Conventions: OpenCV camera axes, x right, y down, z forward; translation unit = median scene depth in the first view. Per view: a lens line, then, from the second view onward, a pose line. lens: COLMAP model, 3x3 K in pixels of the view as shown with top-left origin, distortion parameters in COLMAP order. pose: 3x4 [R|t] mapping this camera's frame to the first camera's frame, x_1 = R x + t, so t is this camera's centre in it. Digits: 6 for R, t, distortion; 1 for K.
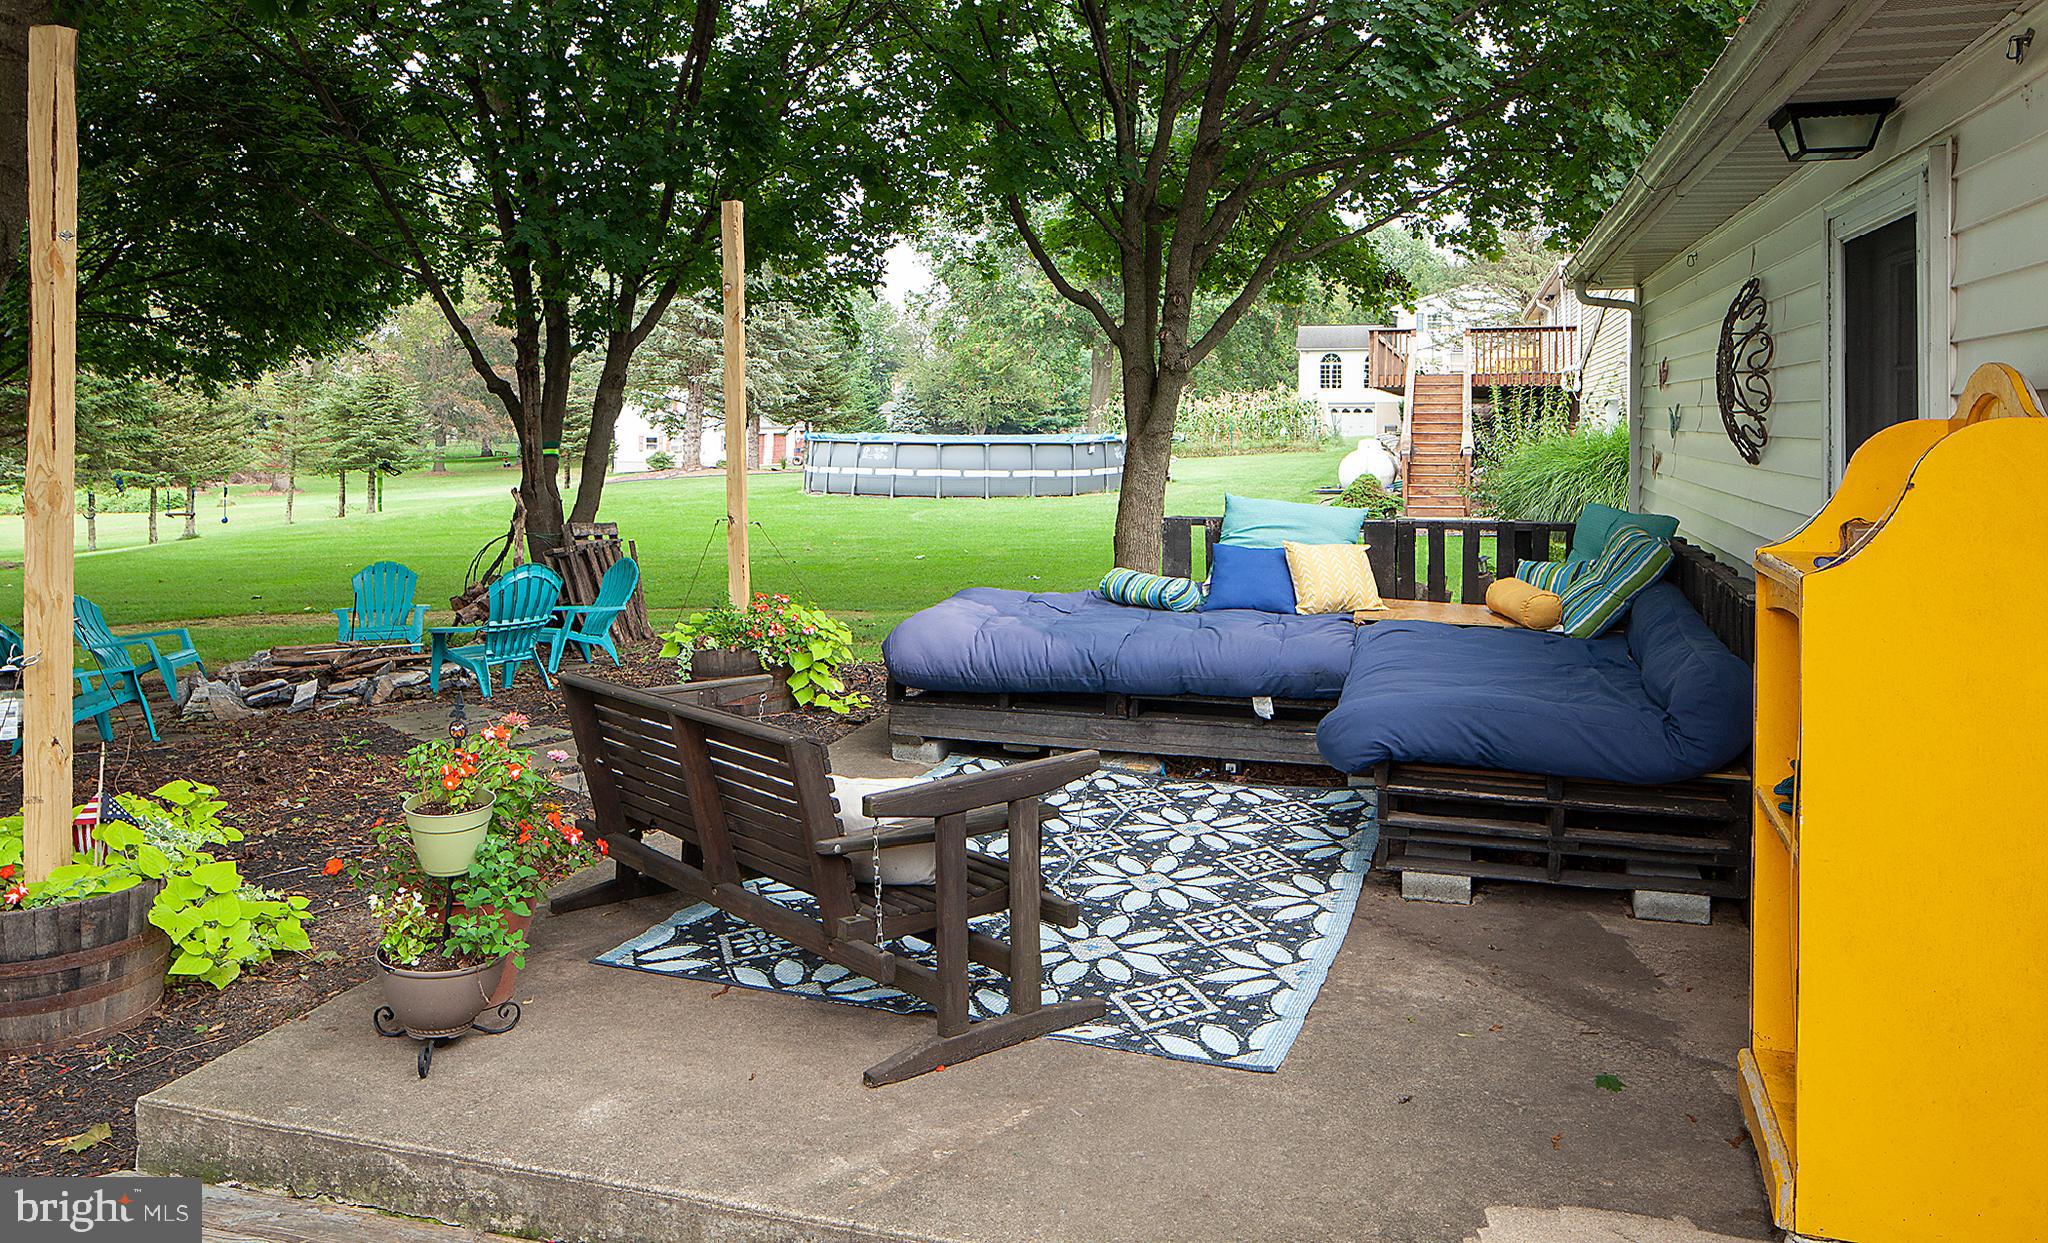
lens RADIAL K [[1490.1, 0, 725.8], [0, 1490.1, 528.6], [0, 0, 1]] dist [-0.005532, -0.001127]
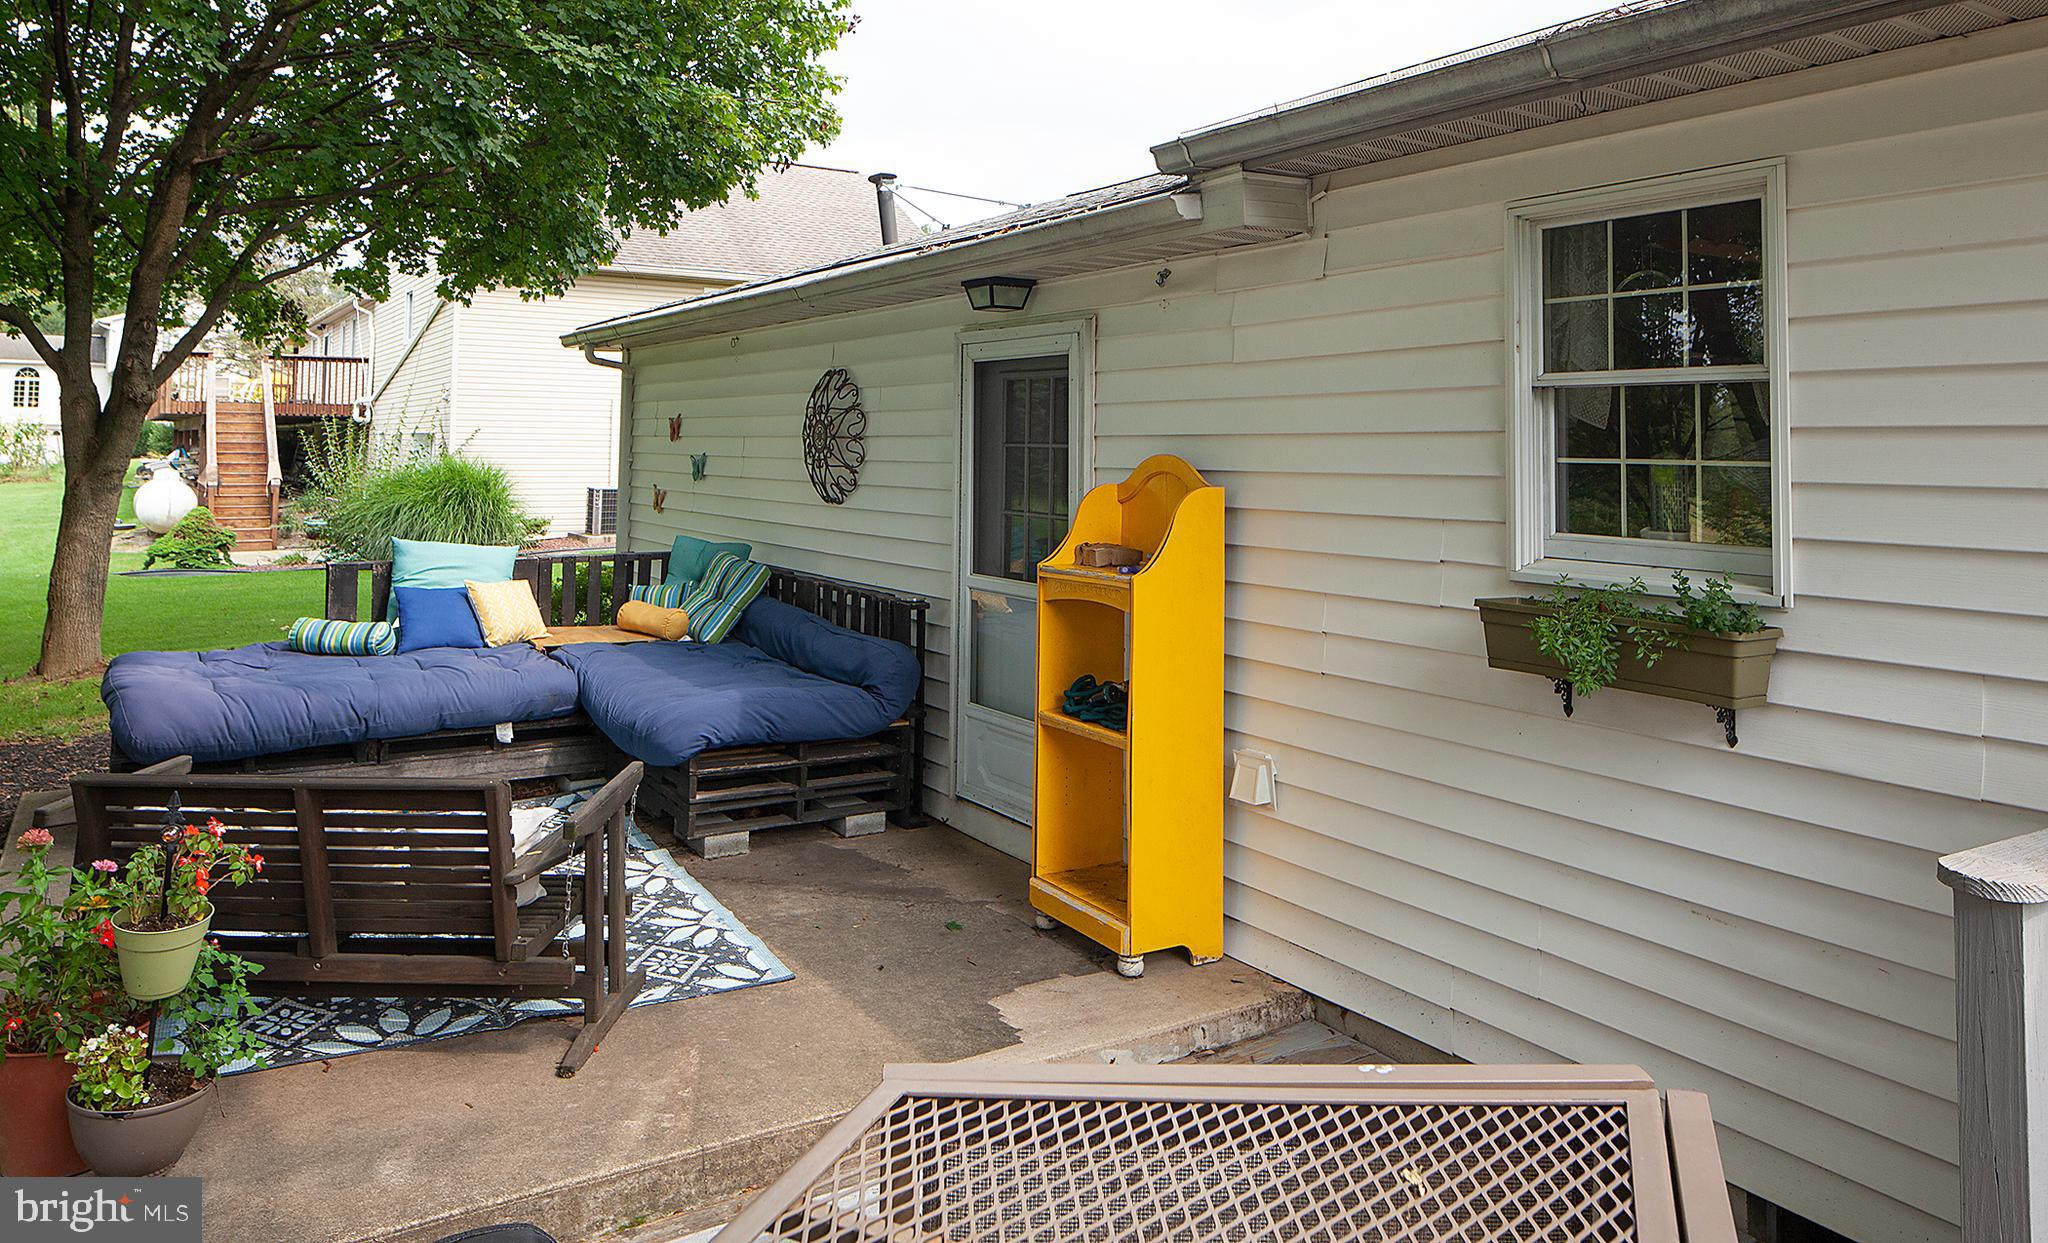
lens RADIAL K [[1569.3, 0, 1024.6], [0, 1569.3, 620.2], [0, 0, 1]] dist [-0.005634, -0.002084]
pose [[0.581665, -0.079096, 0.809574, -0.212198], [0.048370, 0.996863, 0.062642, -0.010096], [-0.811989, 0.002722, 0.583666, 0.006246]]
